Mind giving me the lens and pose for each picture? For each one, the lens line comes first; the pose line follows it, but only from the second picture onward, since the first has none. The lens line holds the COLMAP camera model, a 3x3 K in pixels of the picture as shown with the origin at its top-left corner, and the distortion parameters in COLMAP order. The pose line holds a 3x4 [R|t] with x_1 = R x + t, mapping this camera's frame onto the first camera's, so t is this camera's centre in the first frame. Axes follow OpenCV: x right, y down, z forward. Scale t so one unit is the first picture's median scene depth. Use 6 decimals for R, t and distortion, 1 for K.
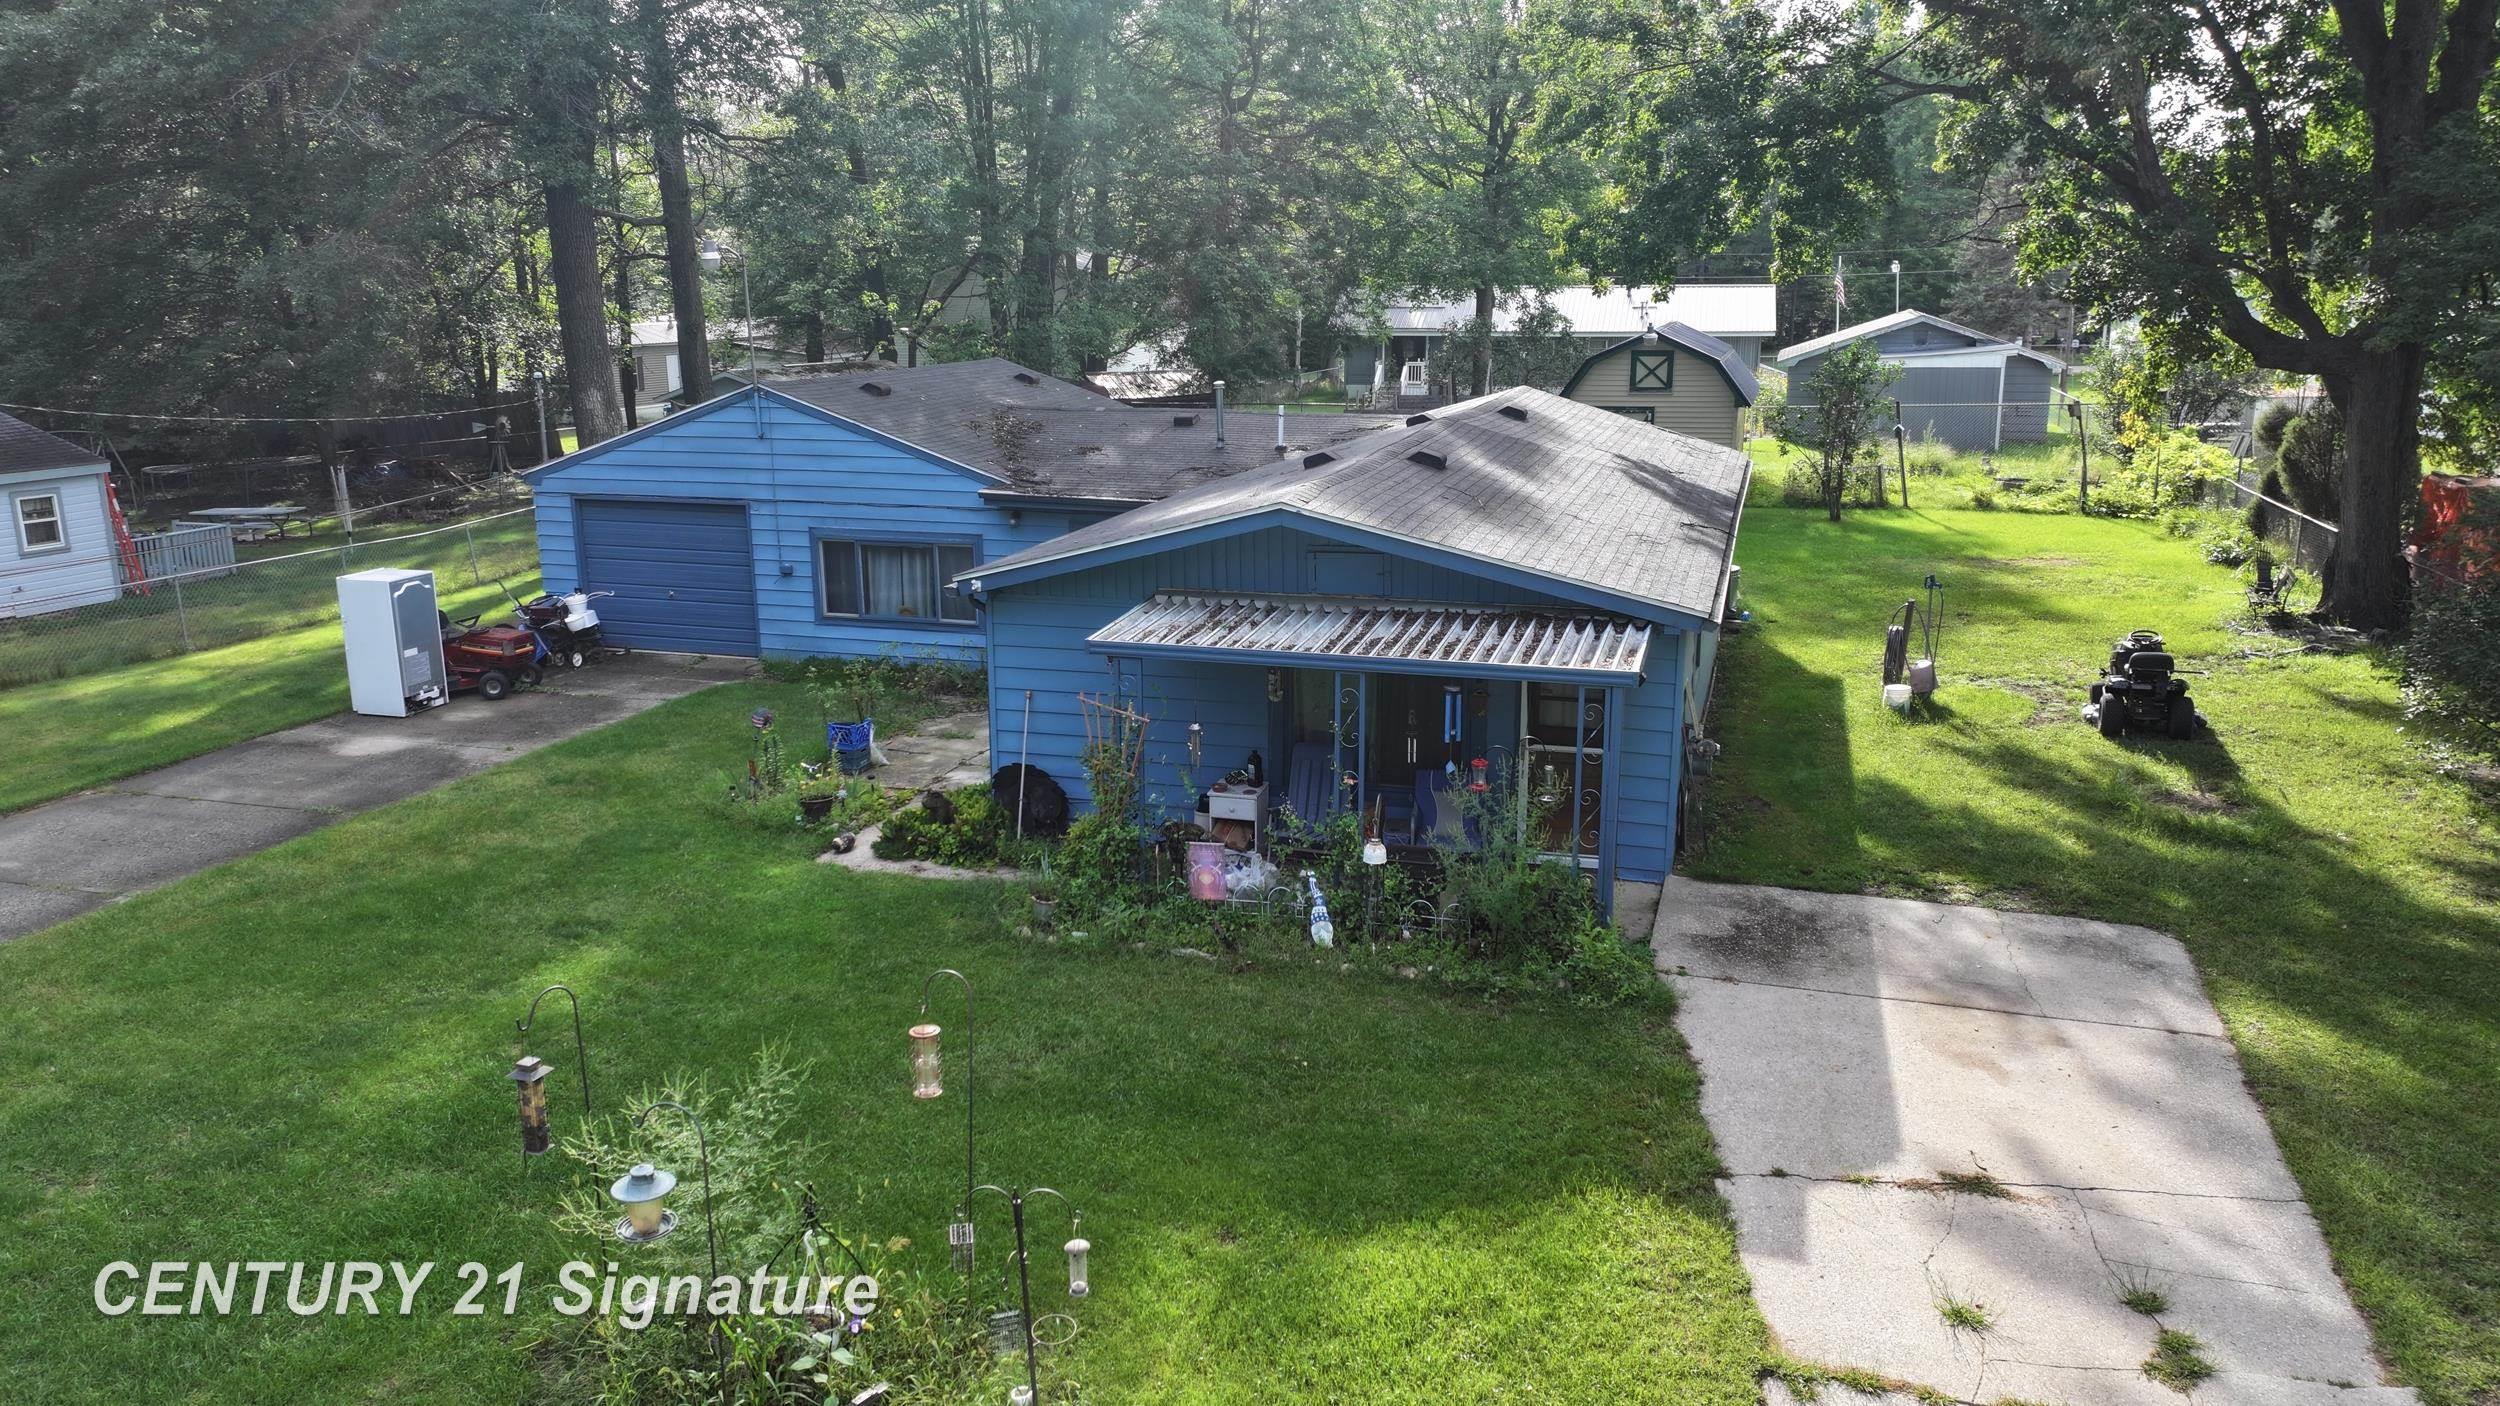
lens RADIAL K [[1753.9, 0, 1244.9], [0, 1753.9, 694.0], [0, 0, 1]] dist [0.003864, 0.000403]
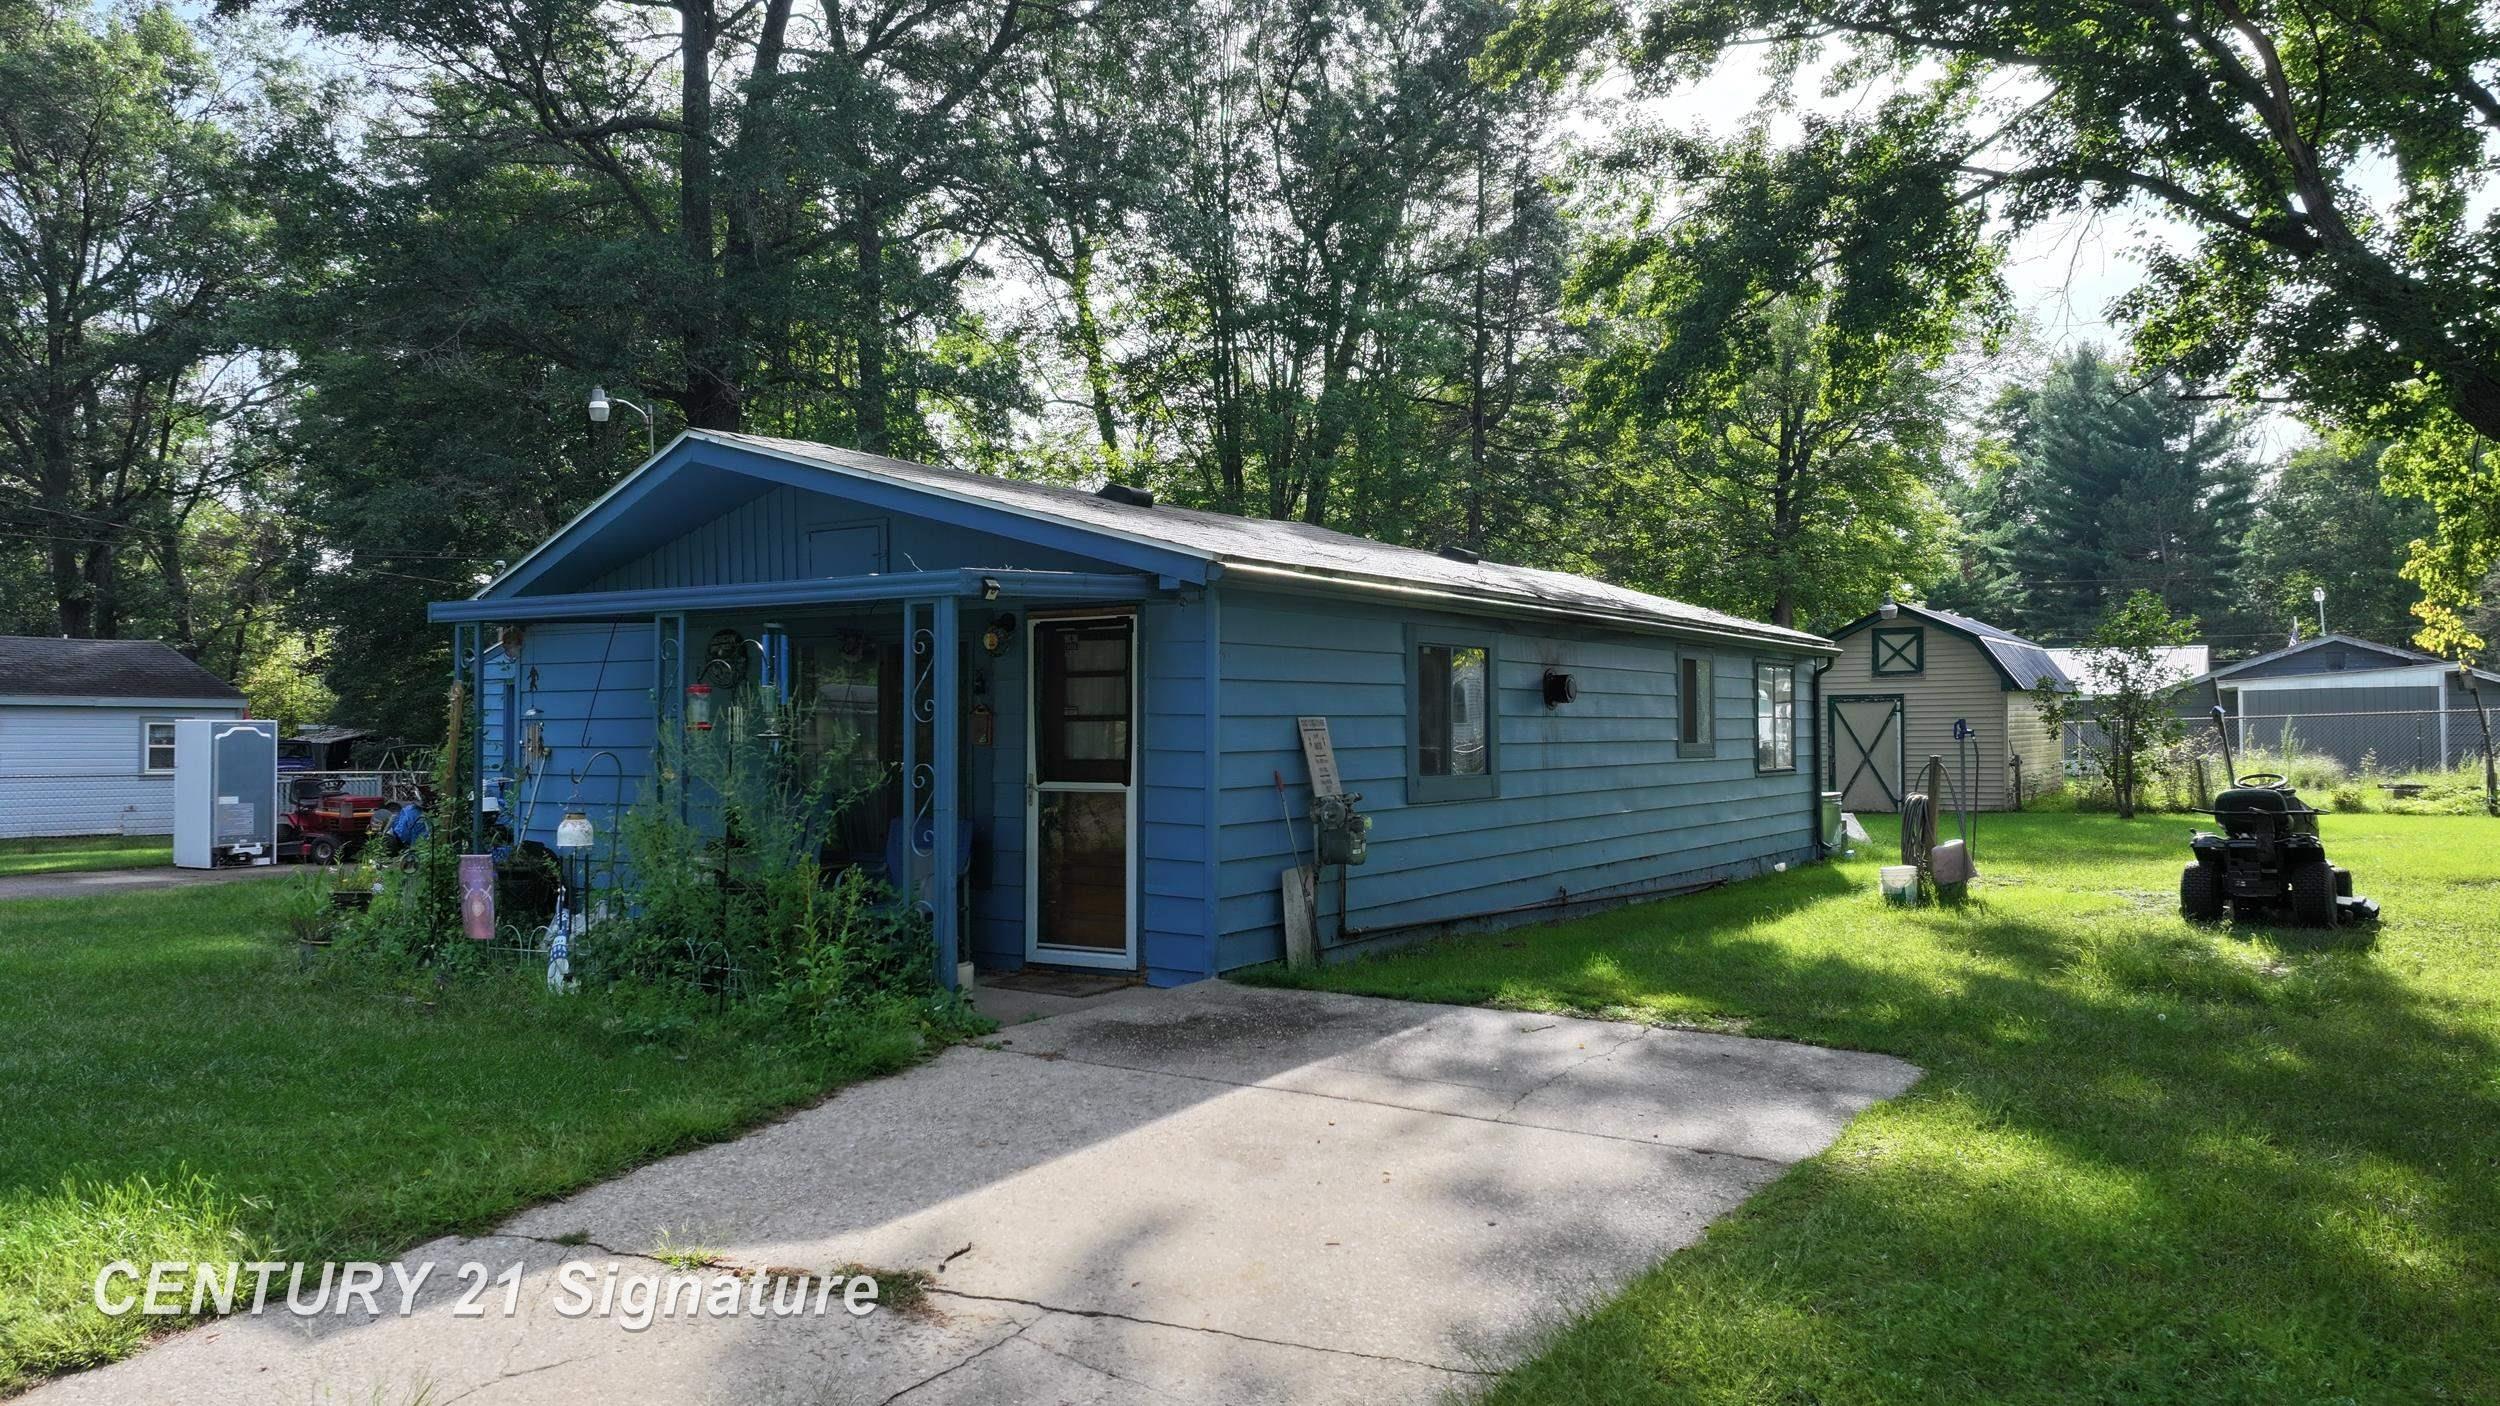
lens RADIAL K [[1753.9, 0, 1245.4], [0, 1753.9, 699.0], [0, 0, 1]] dist [0.003864, 0.000403]
pose [[0.960389, -0.001529, -0.278658, 0.271849], [-0.068152, 0.968329, -0.240198, 0.098988], [0.270200, 0.249674, 0.929868, 0.230690]]
